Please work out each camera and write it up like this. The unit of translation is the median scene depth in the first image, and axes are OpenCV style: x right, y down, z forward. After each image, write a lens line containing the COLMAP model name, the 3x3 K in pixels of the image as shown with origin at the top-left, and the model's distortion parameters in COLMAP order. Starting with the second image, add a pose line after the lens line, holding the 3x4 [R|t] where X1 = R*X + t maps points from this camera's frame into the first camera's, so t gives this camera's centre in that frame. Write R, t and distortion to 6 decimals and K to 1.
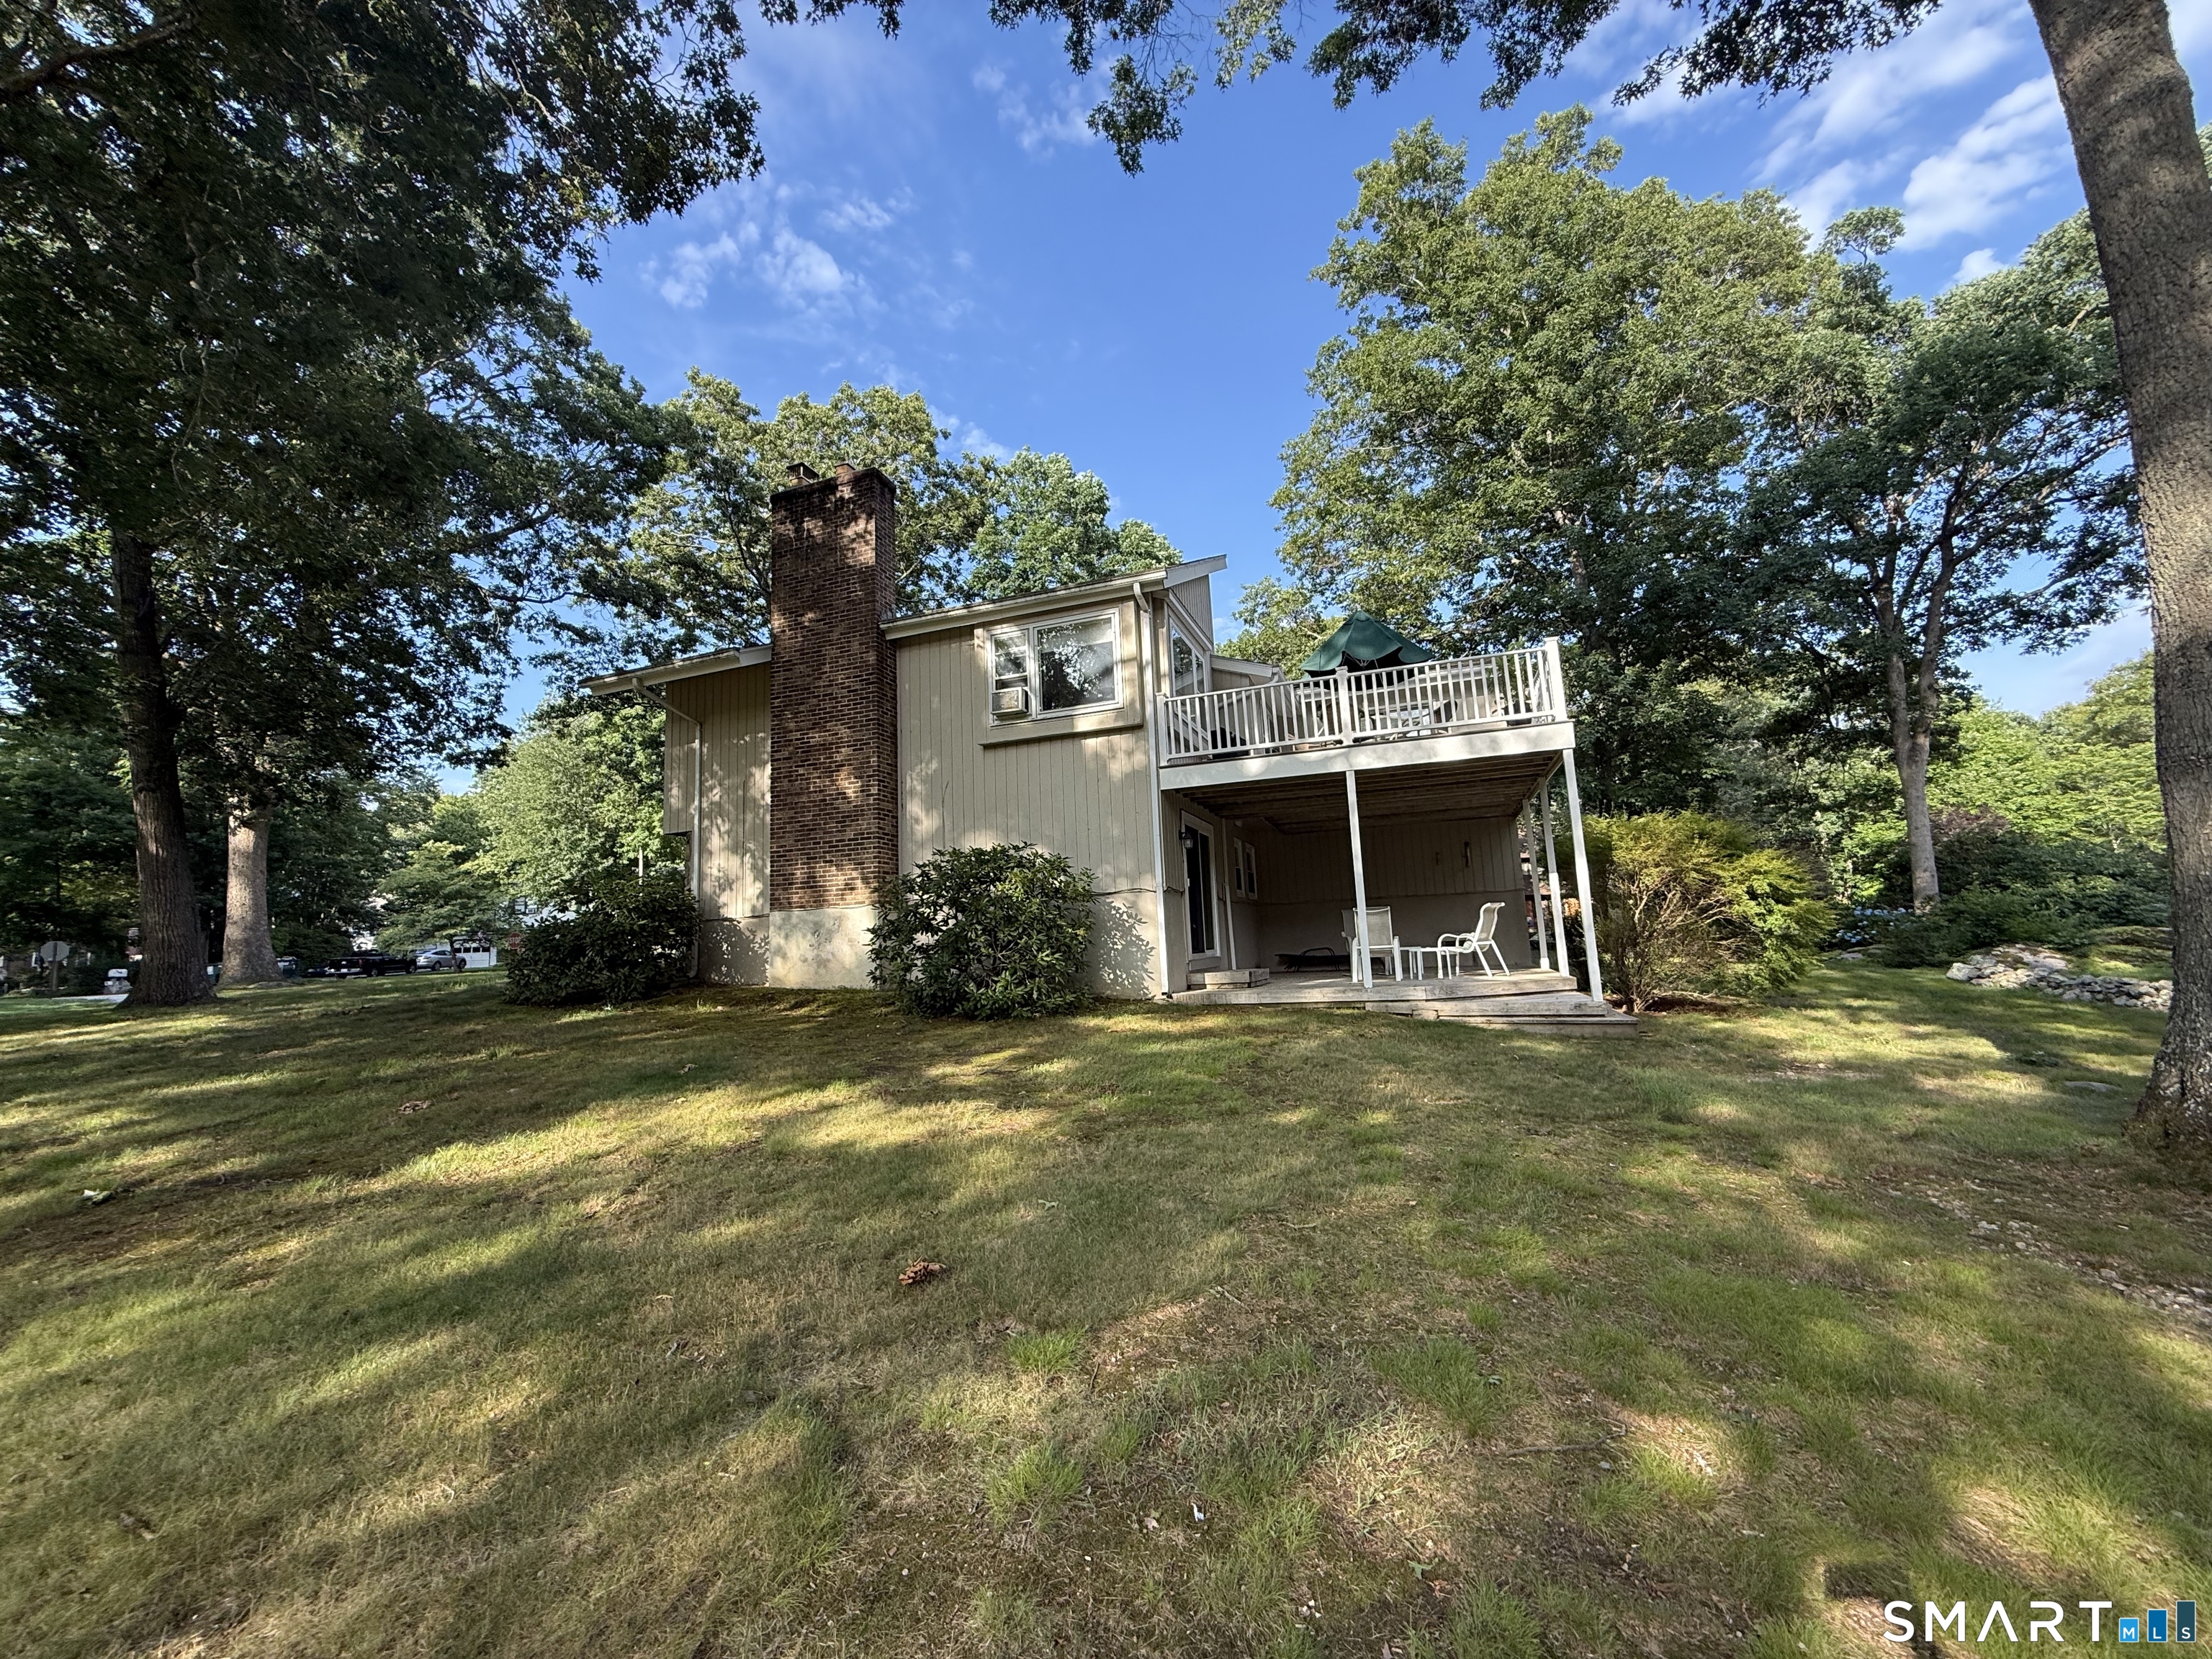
lens RADIAL K [[876.0, 0, 1106.1], [0, 876.0, 832.6], [0, 0, 1]] dist [0.005018, -0.008653]
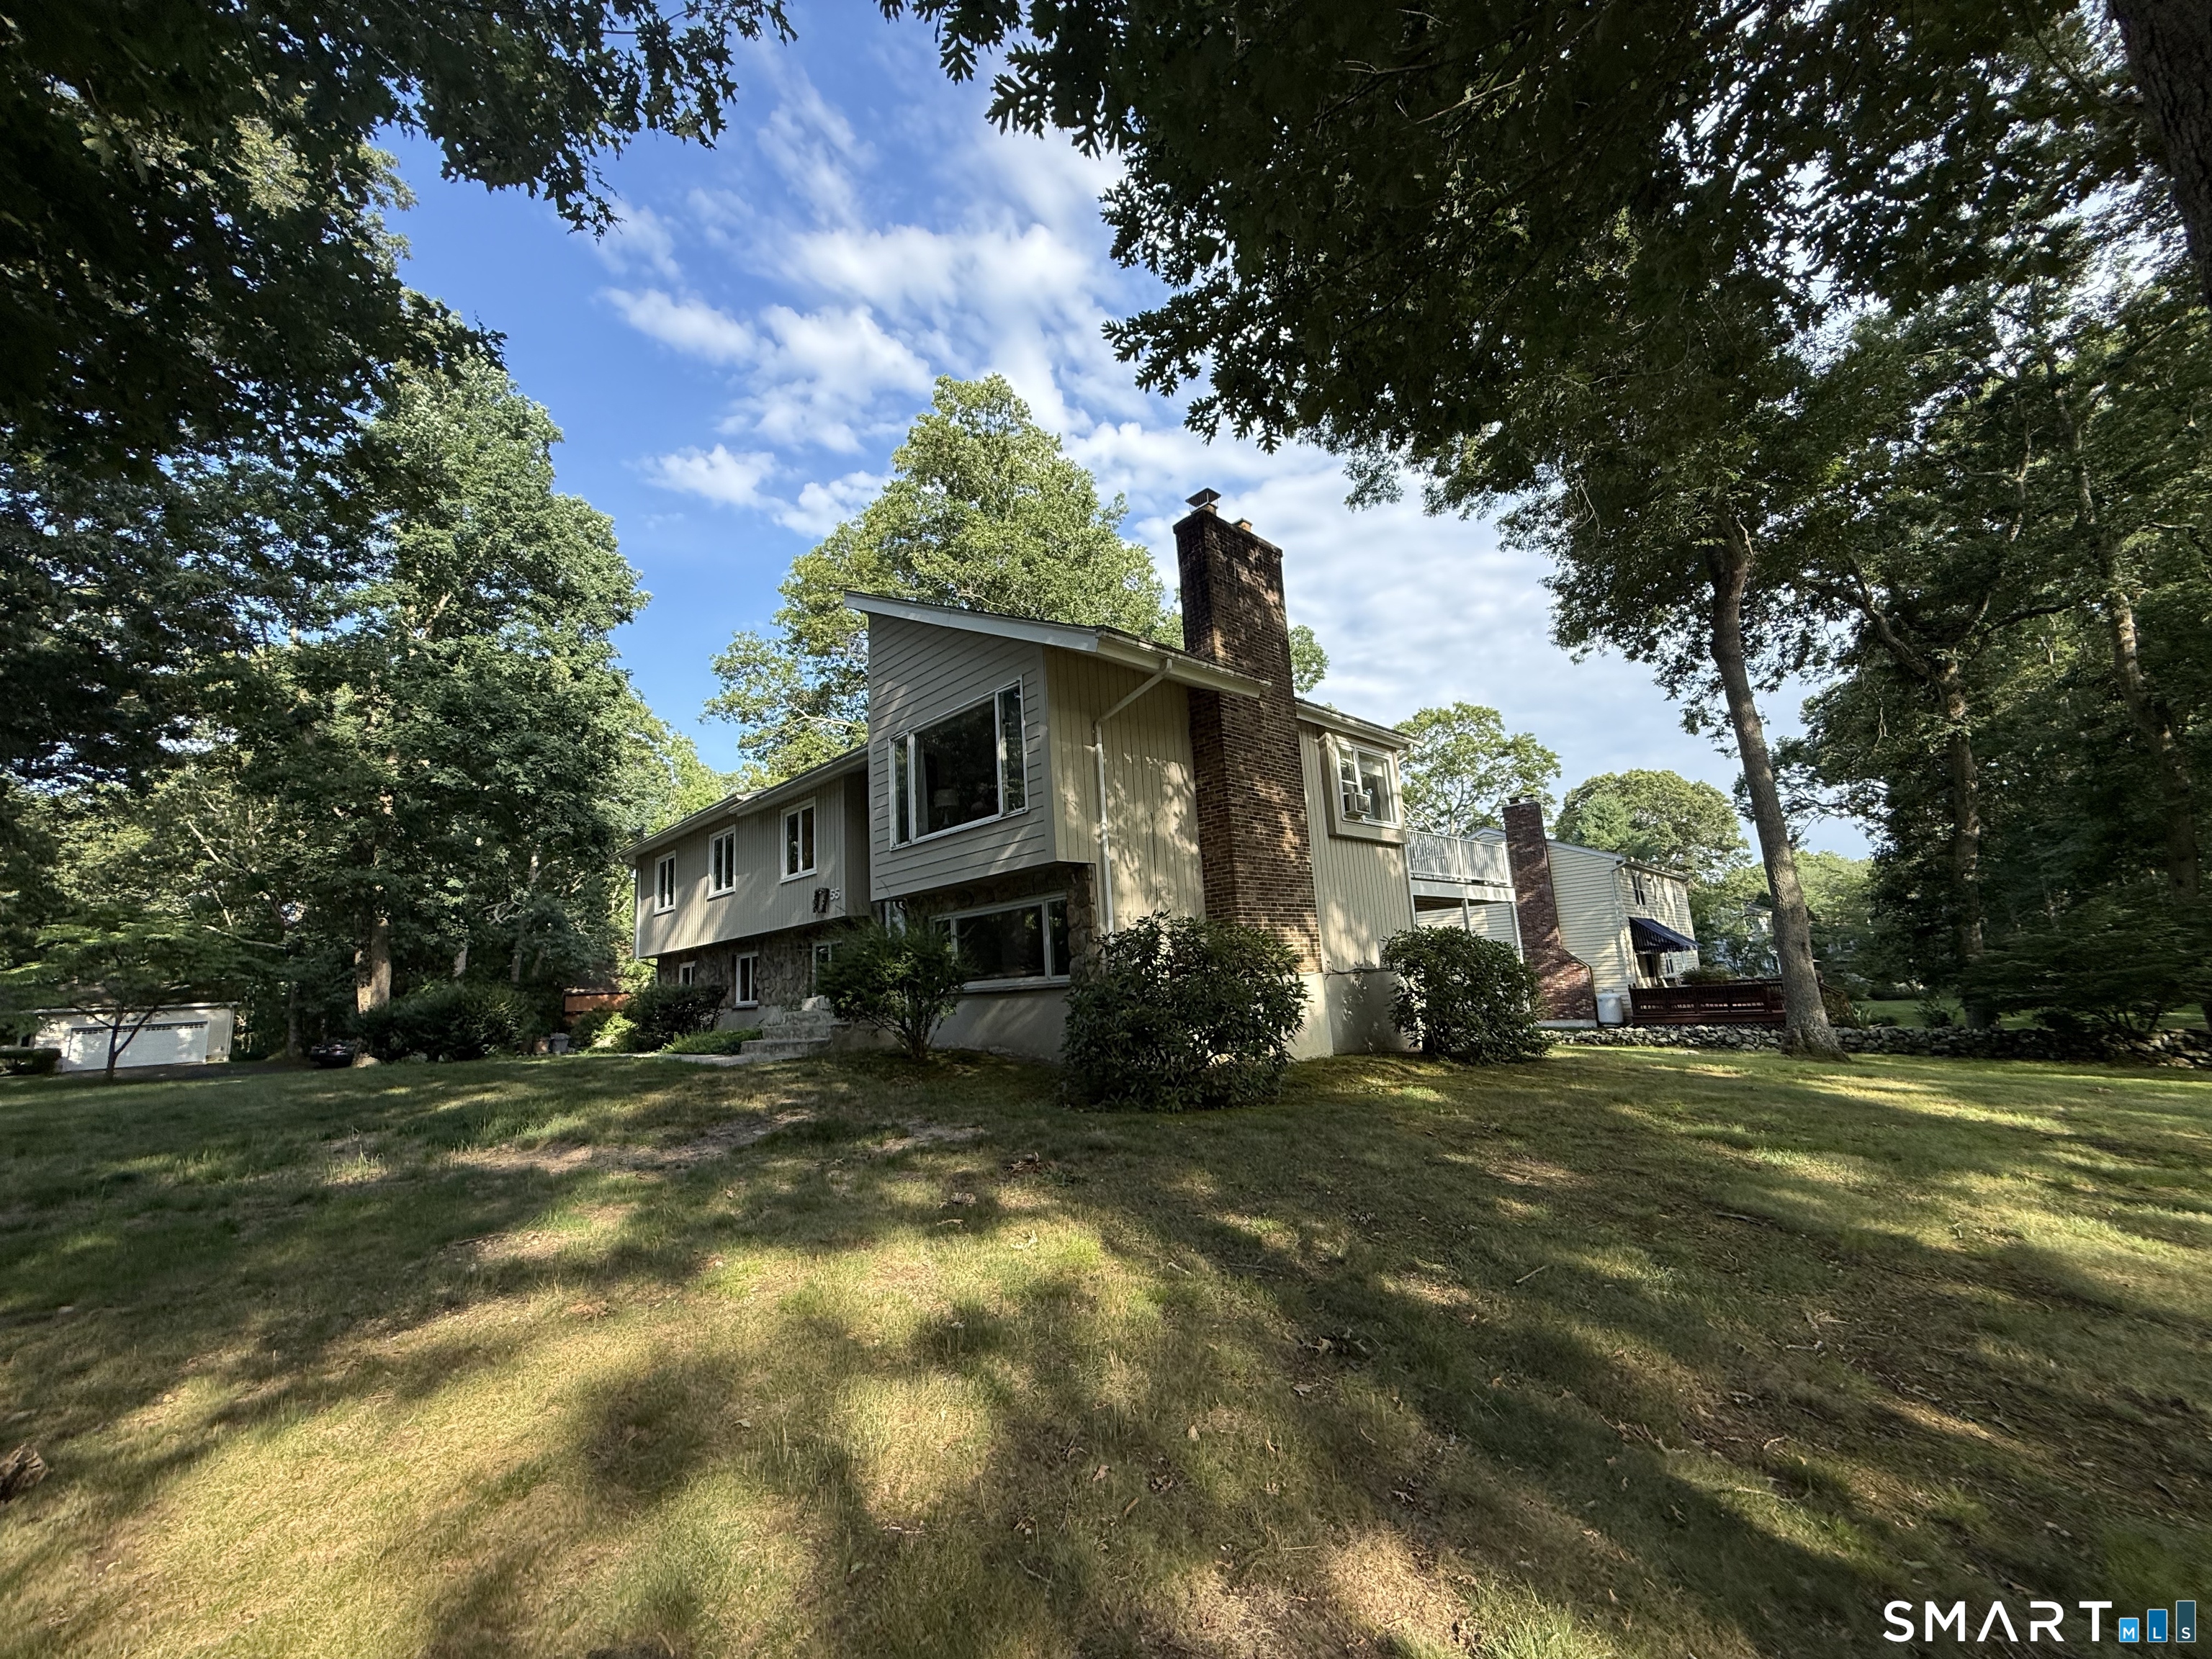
lens RADIAL K [[876.4, 0, 1106.0], [0, 876.4, 829.5], [0, 0, 1]] dist [-0.001234, -0.000487]
pose [[0.418301, 0.172519, 0.891774, -1.077083], [-0.075951, 0.985002, -0.154928, 0.077591], [-0.905127, -0.002924, 0.425130, 0.661191]]
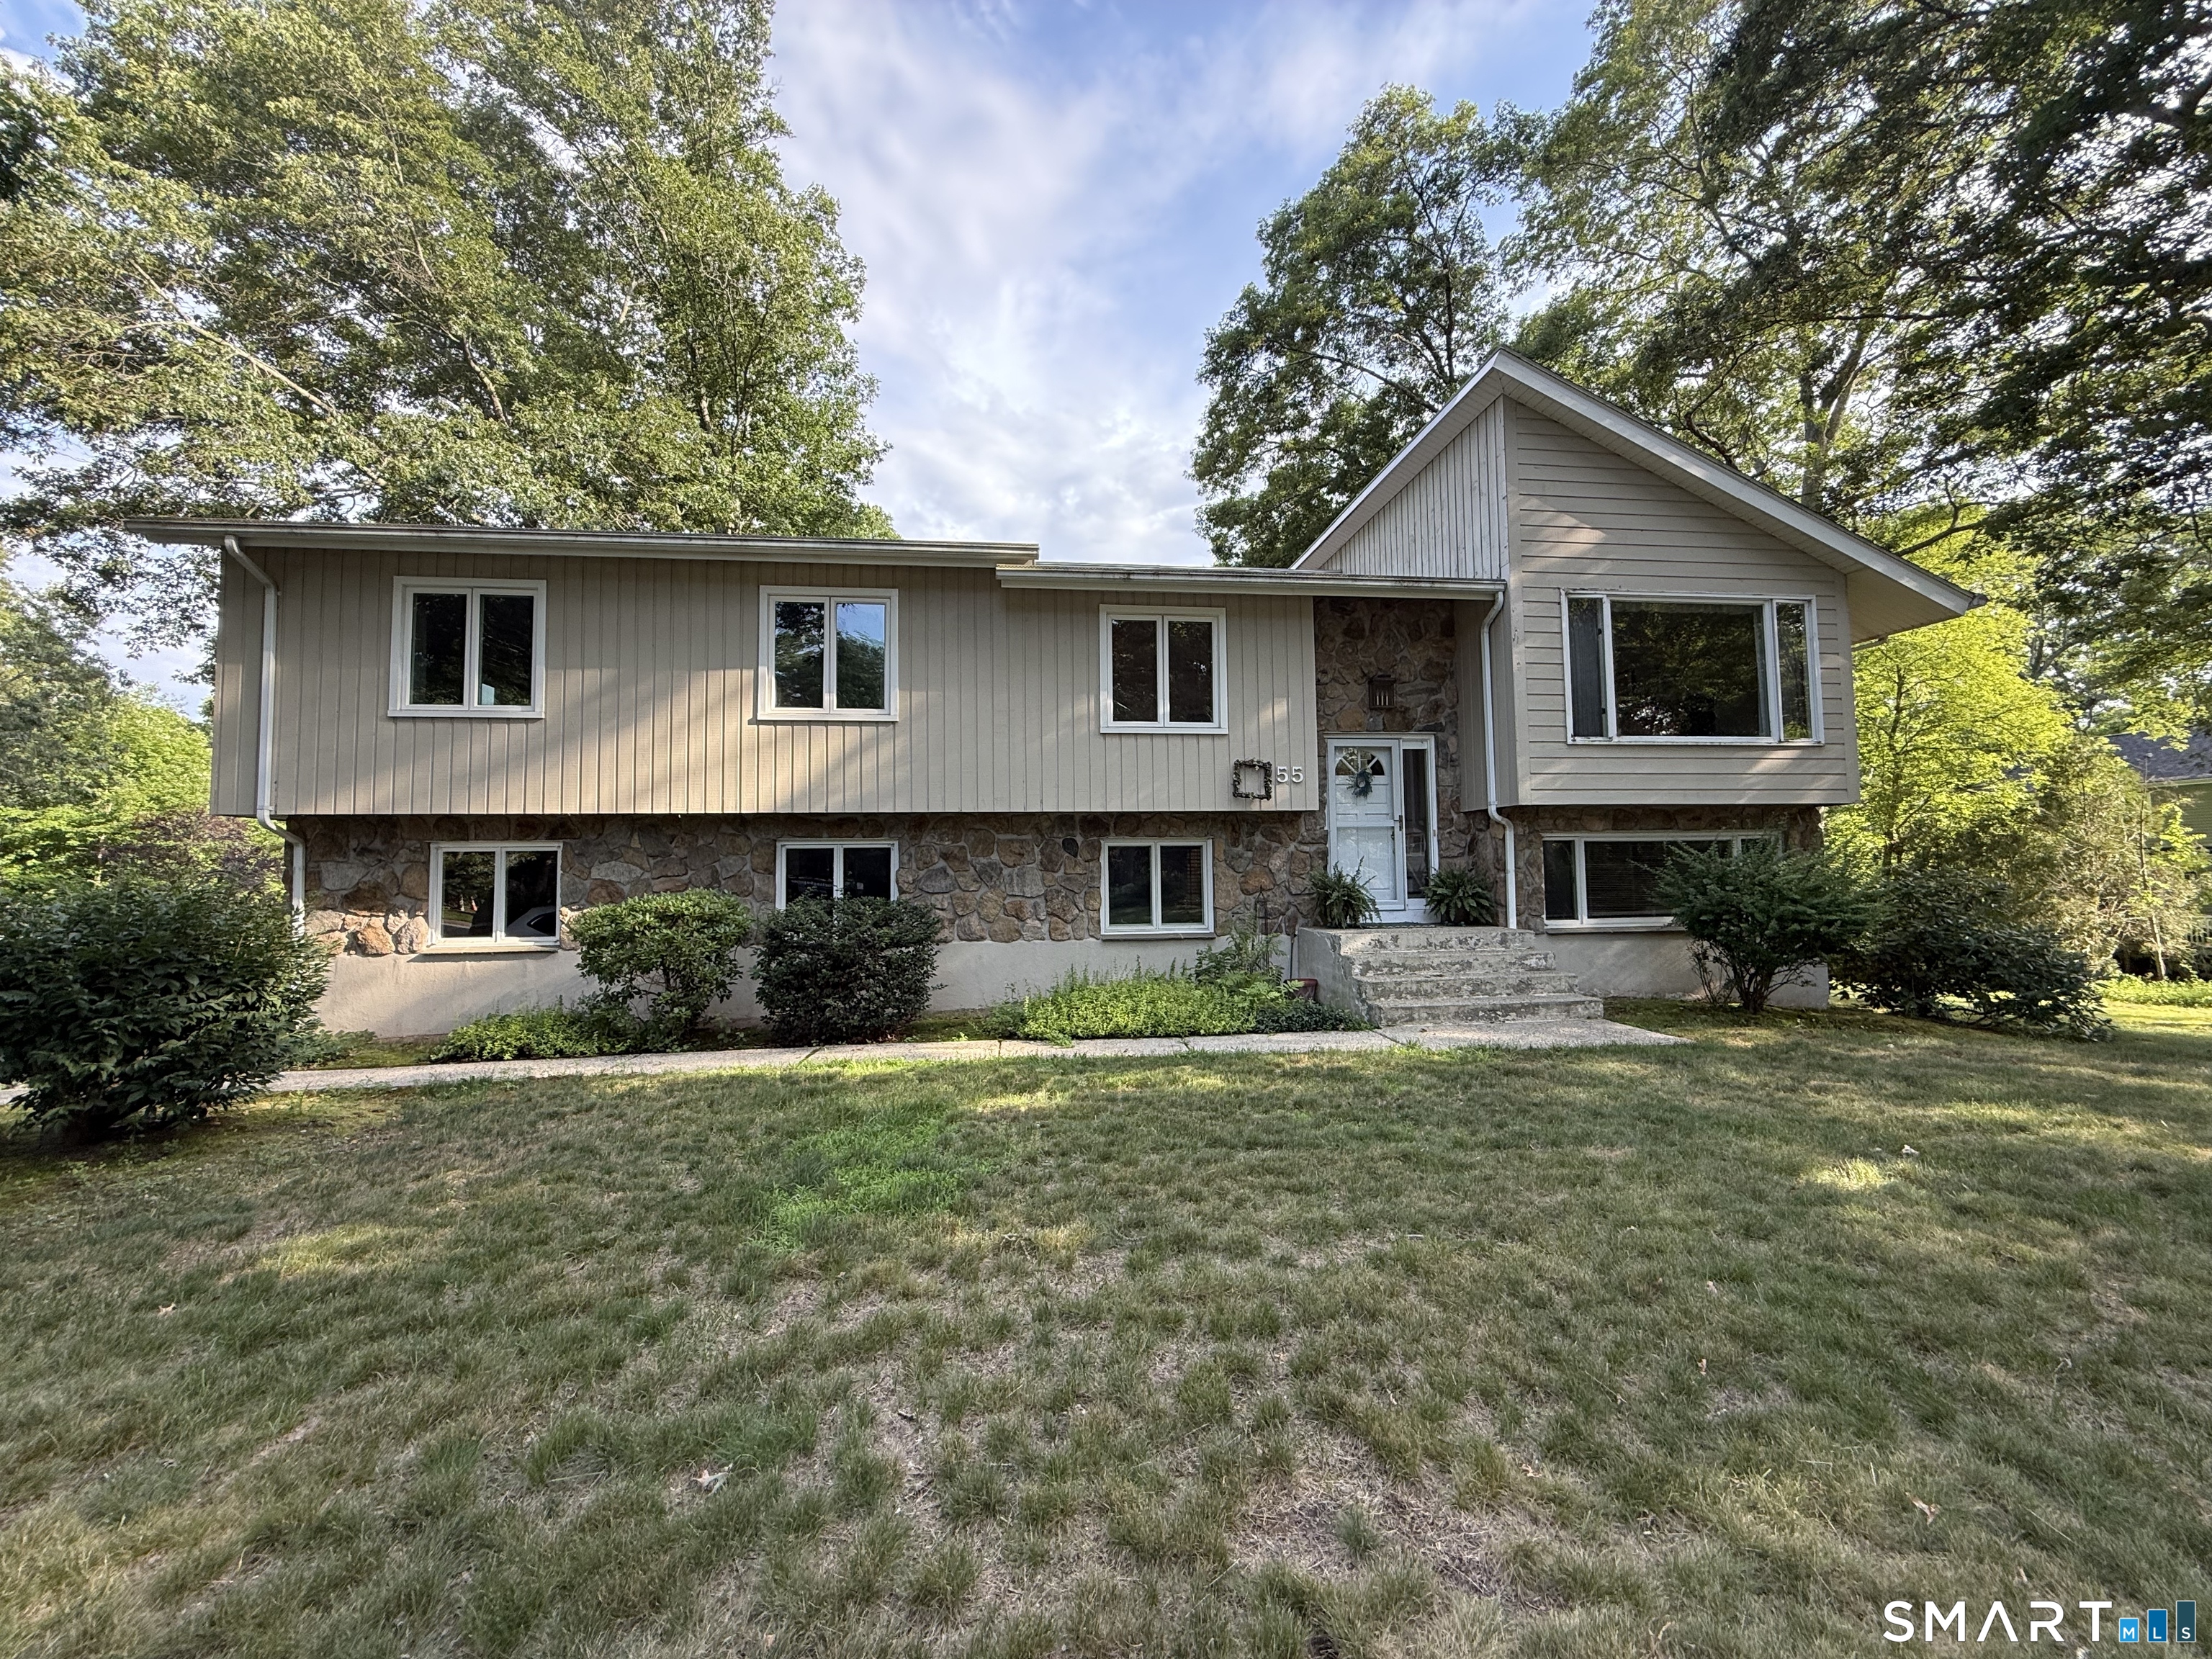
lens RADIAL K [[876.4, 0, 1106.0], [0, 876.4, 829.5], [0, 0, 1]] dist [-0.001234, -0.000487]
pose [[-0.465616, 0.091657, 0.880228, -0.805750], [-0.088528, 0.984809, -0.149376, 0.168475], [-0.880548, -0.147477, -0.450428, 1.775536]]
